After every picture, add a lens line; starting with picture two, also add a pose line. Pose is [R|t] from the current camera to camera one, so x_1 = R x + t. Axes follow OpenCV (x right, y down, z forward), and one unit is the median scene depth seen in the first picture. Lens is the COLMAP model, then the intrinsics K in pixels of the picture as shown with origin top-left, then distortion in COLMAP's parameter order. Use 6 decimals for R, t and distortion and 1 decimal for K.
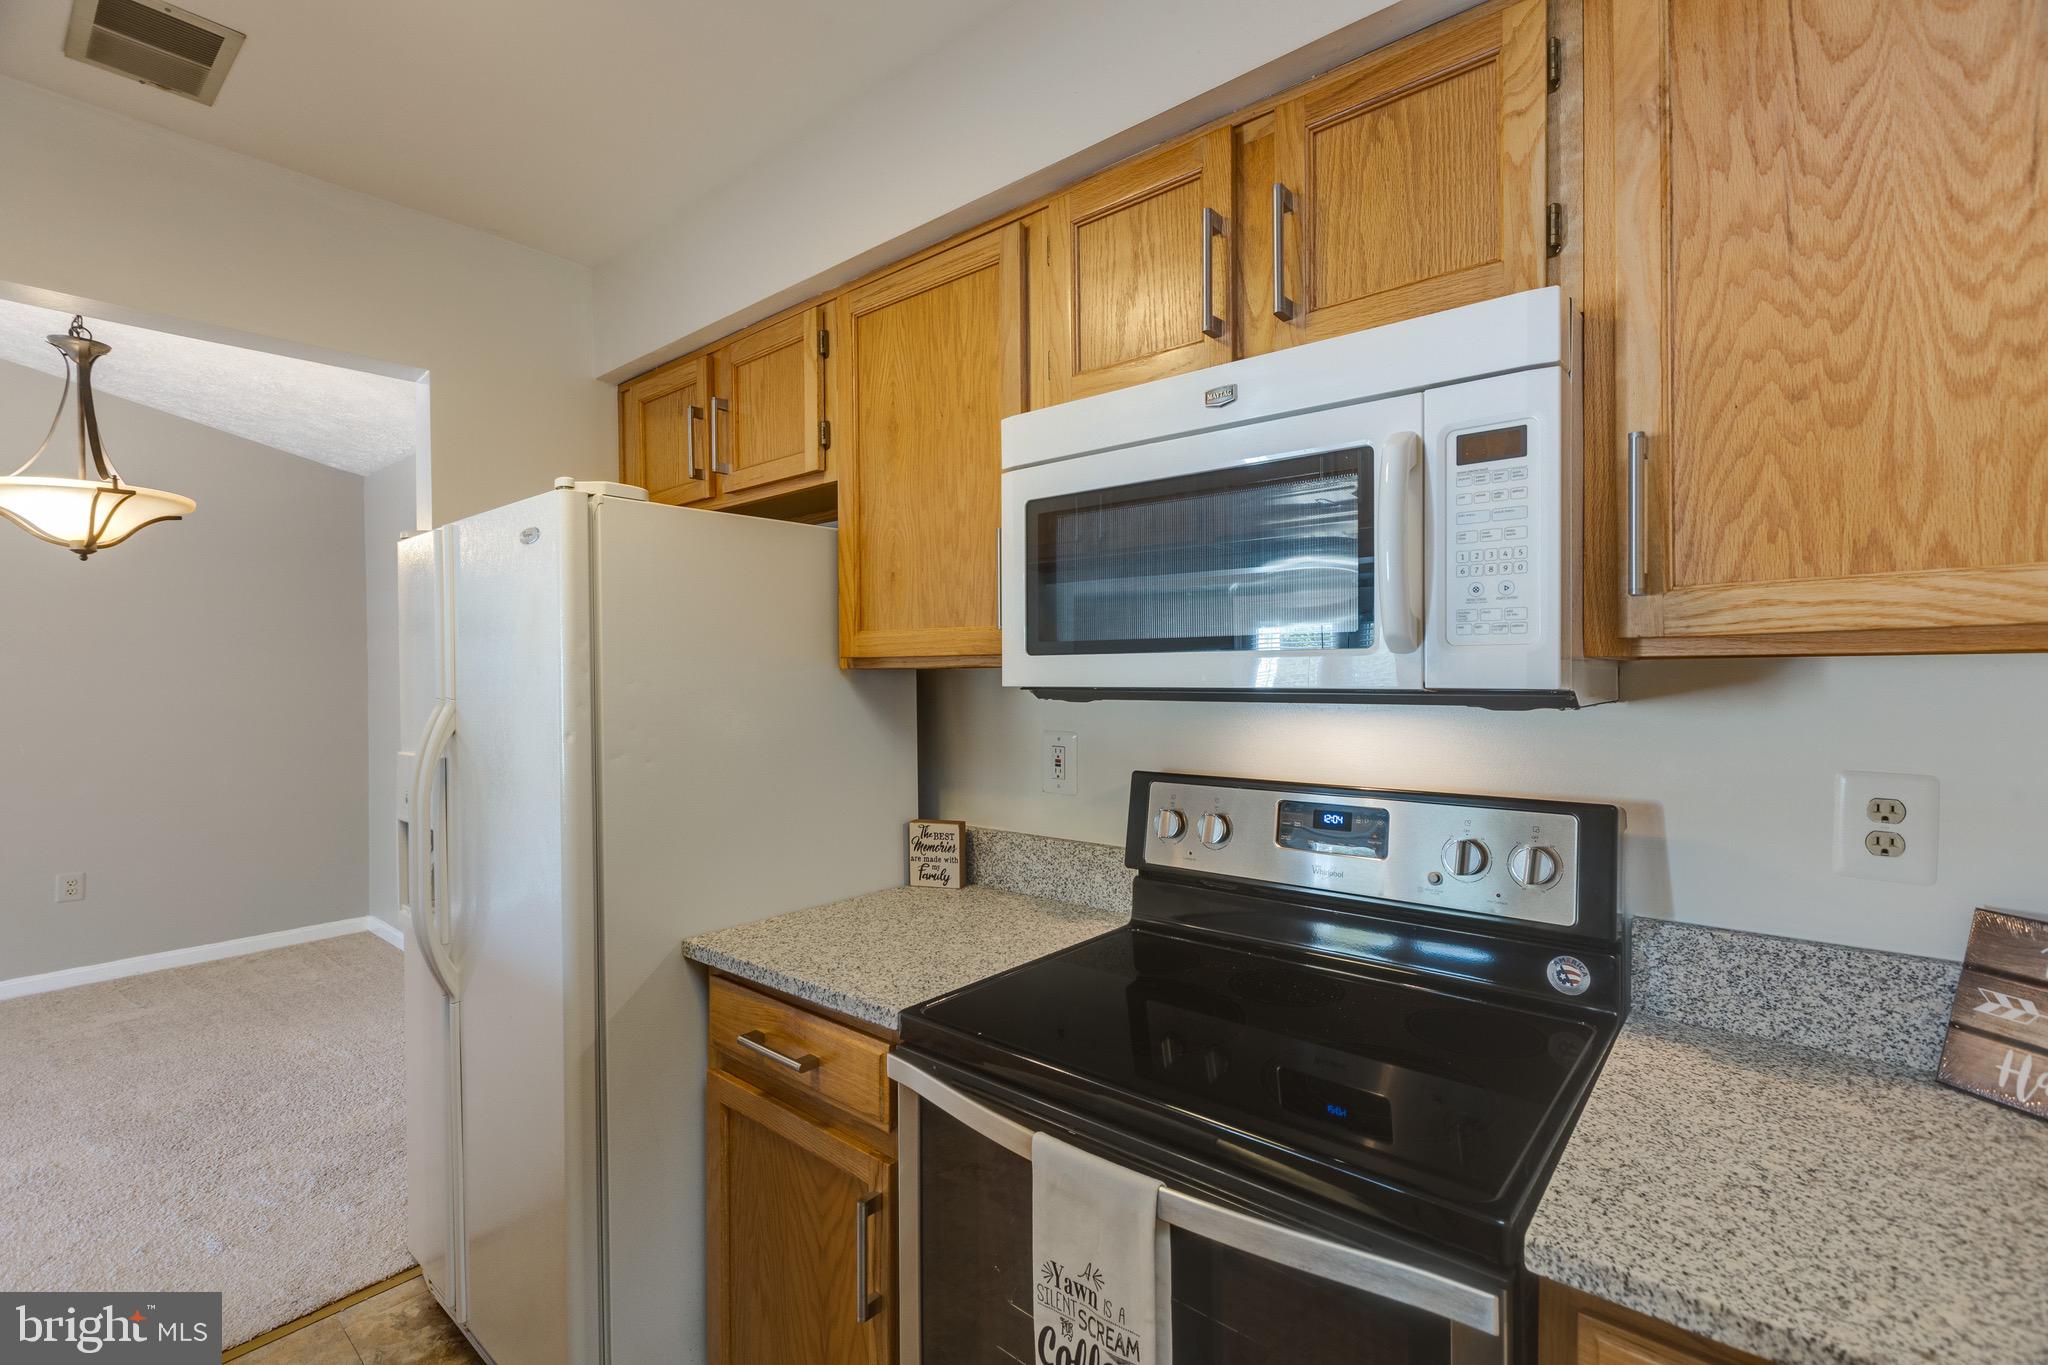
lens RADIAL K [[908.9, 0, 1030.7], [0, 908.9, 681.2], [0, 0, 1]] dist [0.004214, -0.001335]
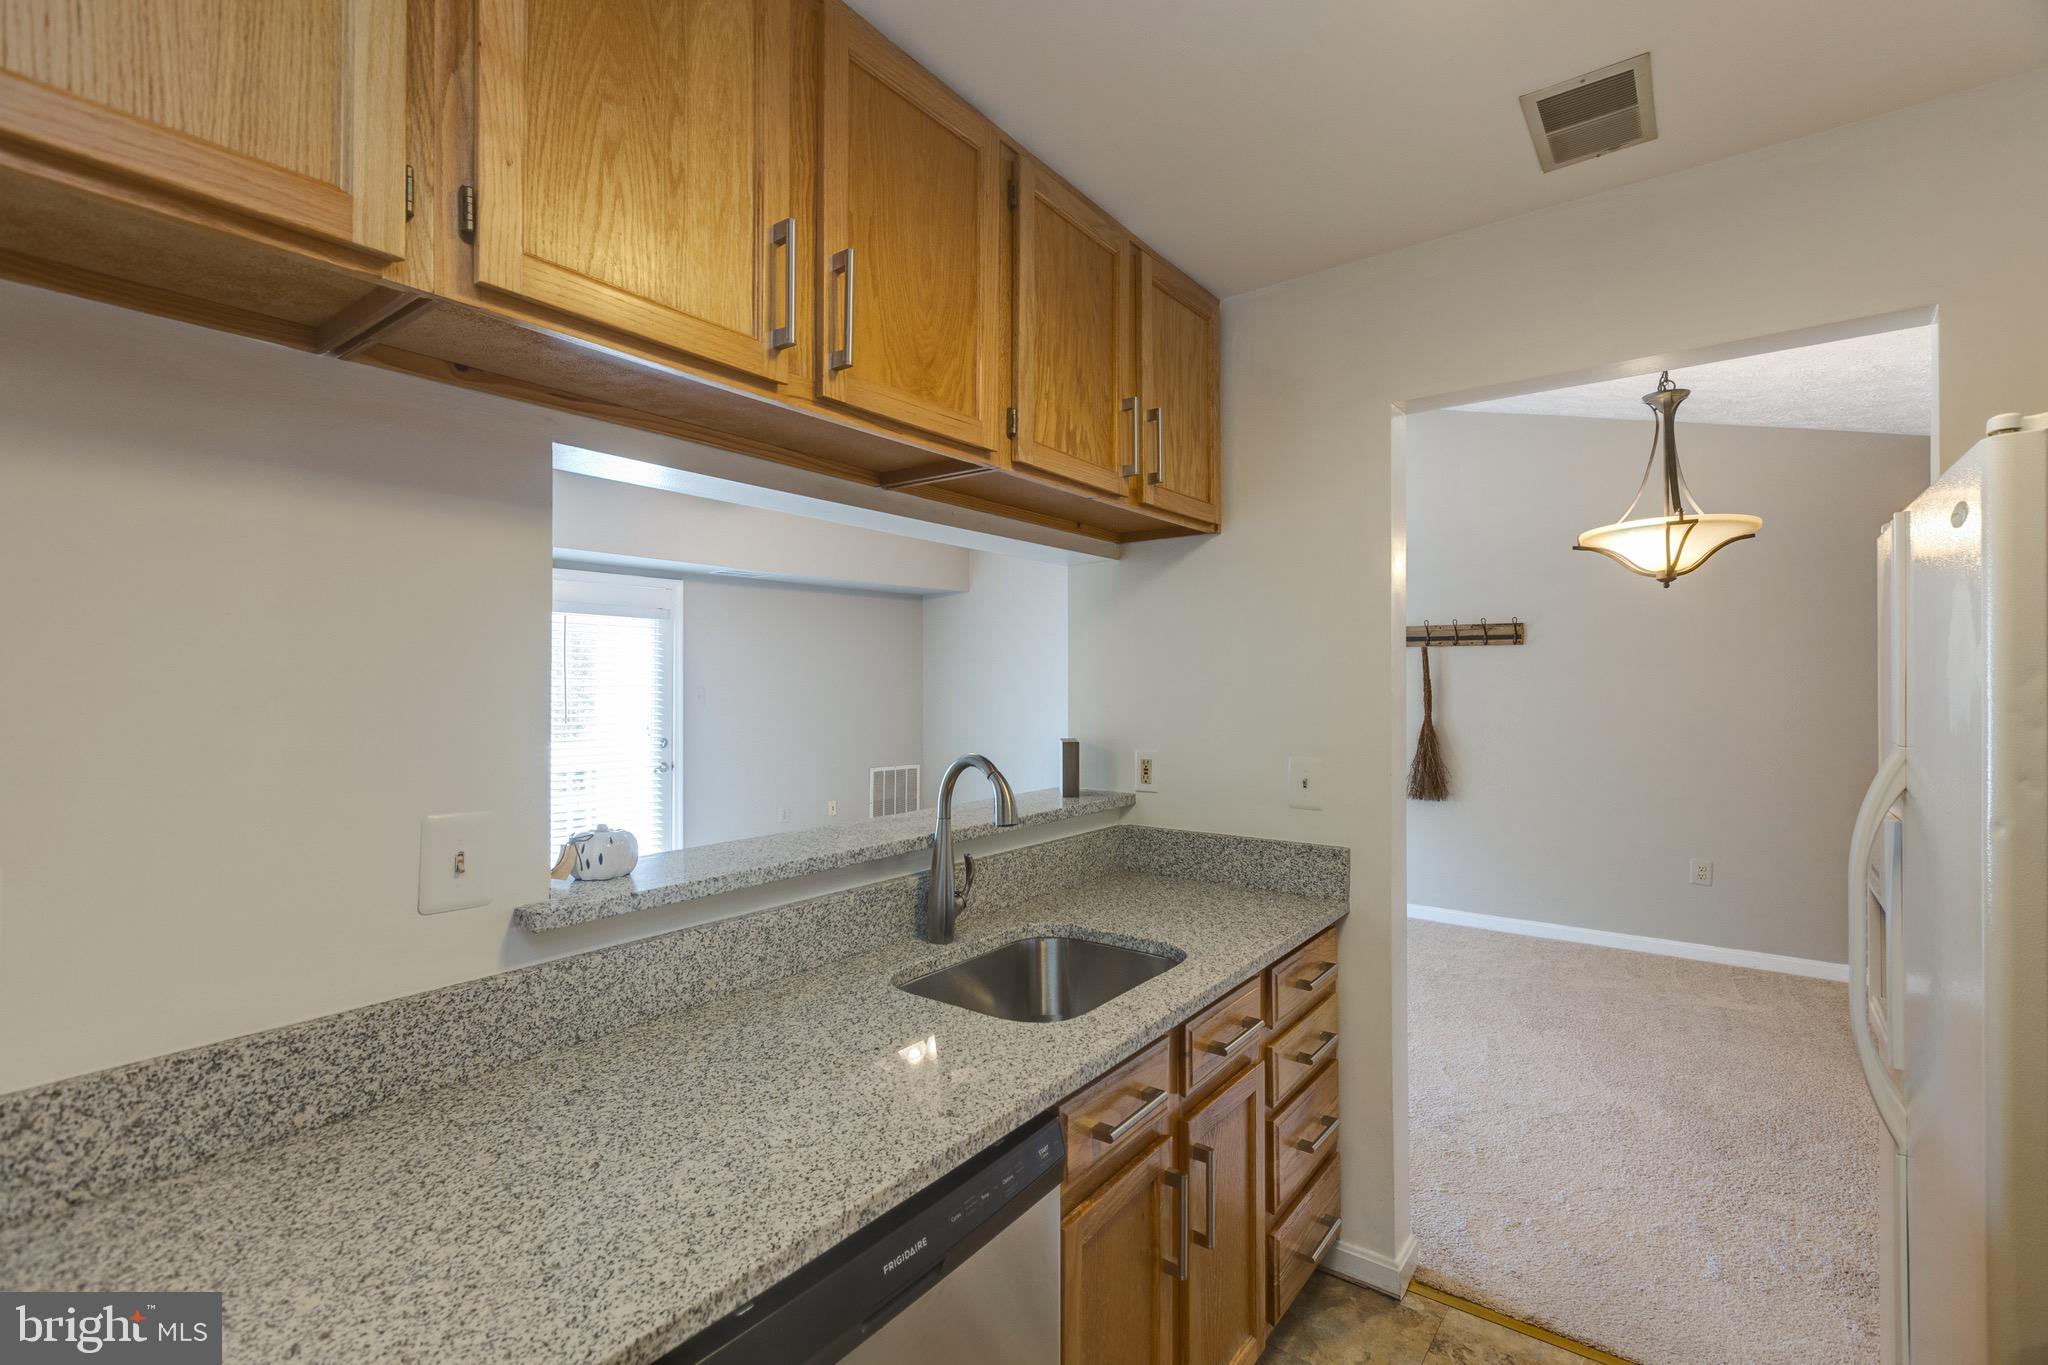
lens RADIAL K [[908.9, 0, 1026.7], [0, 908.9, 676.7], [0, 0, 1]] dist [0.004214, -0.001335]
pose [[0.049880, 0.007158, -0.998730, 0.047217], [-0.011223, 0.999915, 0.006606, -0.021845], [0.998692, 0.010879, 0.049956, 0.163448]]
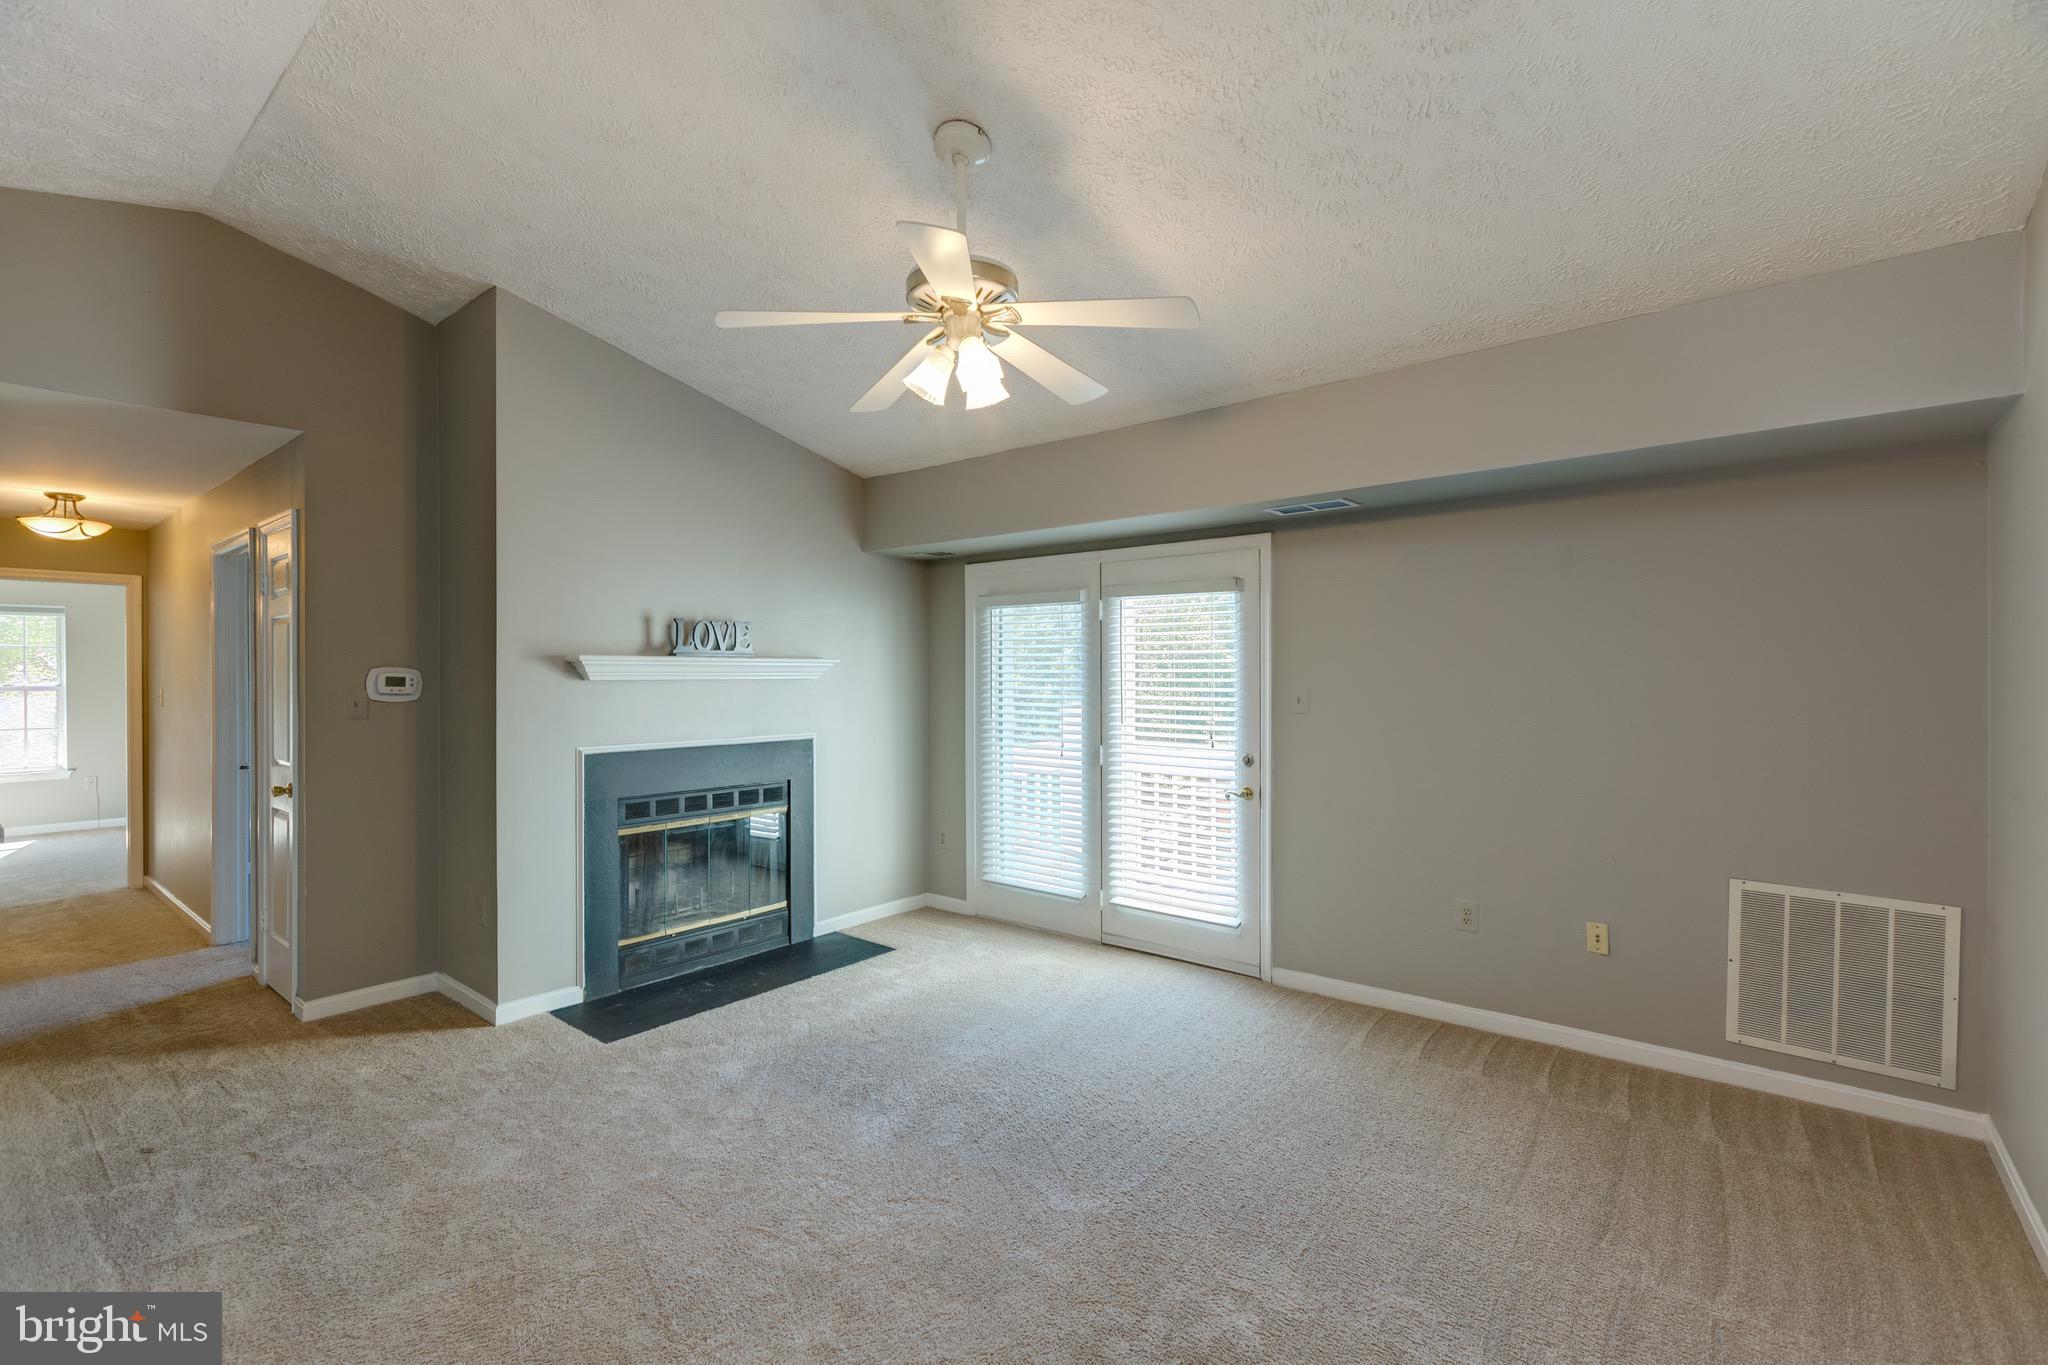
lens RADIAL K [[908.9, 0, 1030.4], [0, 908.9, 679.2], [0, 0, 1]] dist [0.004214, -0.001335]
pose [[-0.999806, 0.012817, -0.014947, -1.795099], [0.012570, 0.999785, 0.016512, -0.013883], [0.015155, 0.016321, -0.999752, 0.998801]]
